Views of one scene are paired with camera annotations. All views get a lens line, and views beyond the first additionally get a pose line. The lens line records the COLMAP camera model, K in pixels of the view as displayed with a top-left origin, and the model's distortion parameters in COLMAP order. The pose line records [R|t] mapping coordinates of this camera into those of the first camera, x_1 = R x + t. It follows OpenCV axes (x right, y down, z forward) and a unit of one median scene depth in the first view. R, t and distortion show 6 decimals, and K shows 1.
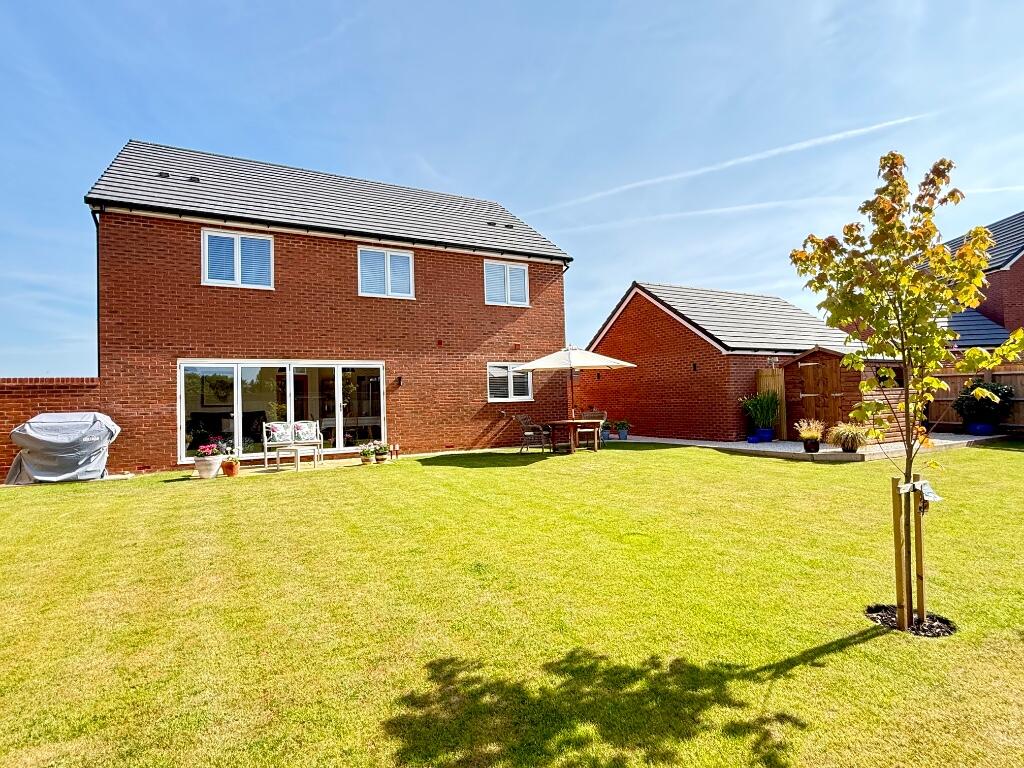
lens RADIAL K [[511.1, 0, 511.2], [0, 511.1, 386.2], [0, 0, 1]] dist [-0.000060, -0.000002]
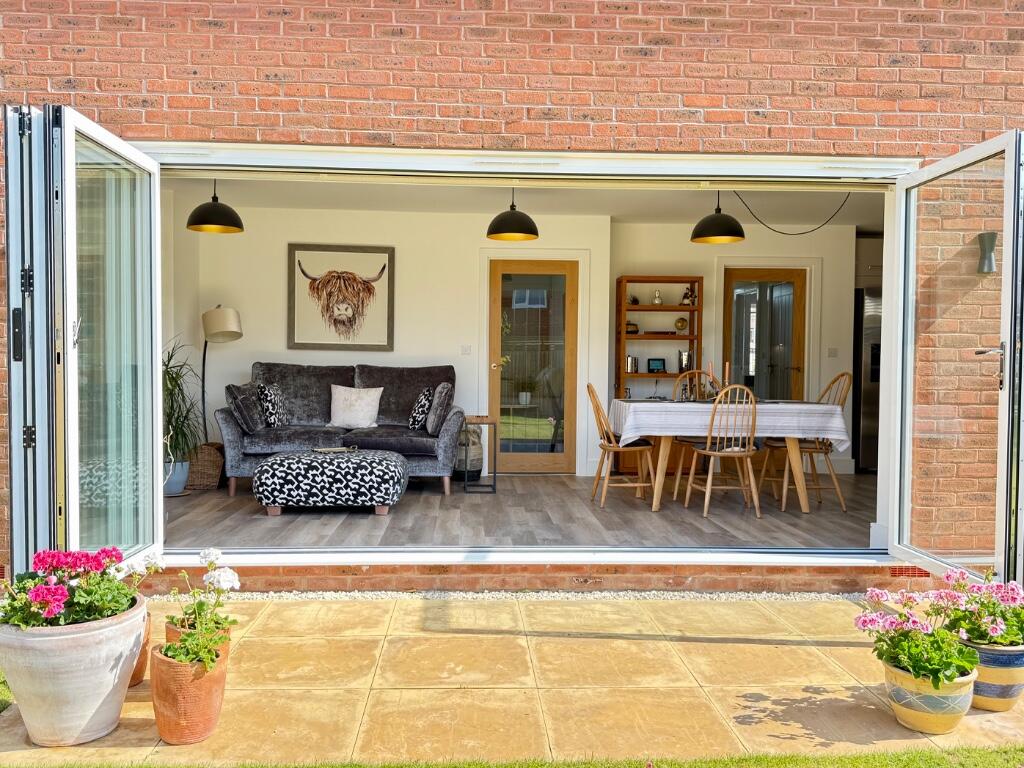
lens RADIAL K [[865.2, 0, 511.8], [0, 865.2, 384.6], [0, 0, 1]] dist [-0.000088, -0.000036]
pose [[0.906599, 0.050678, -0.418939, -0.243265], [-0.025495, 0.997527, 0.065495, 0.025475], [0.421222, -0.048697, 0.905649, 0.584880]]
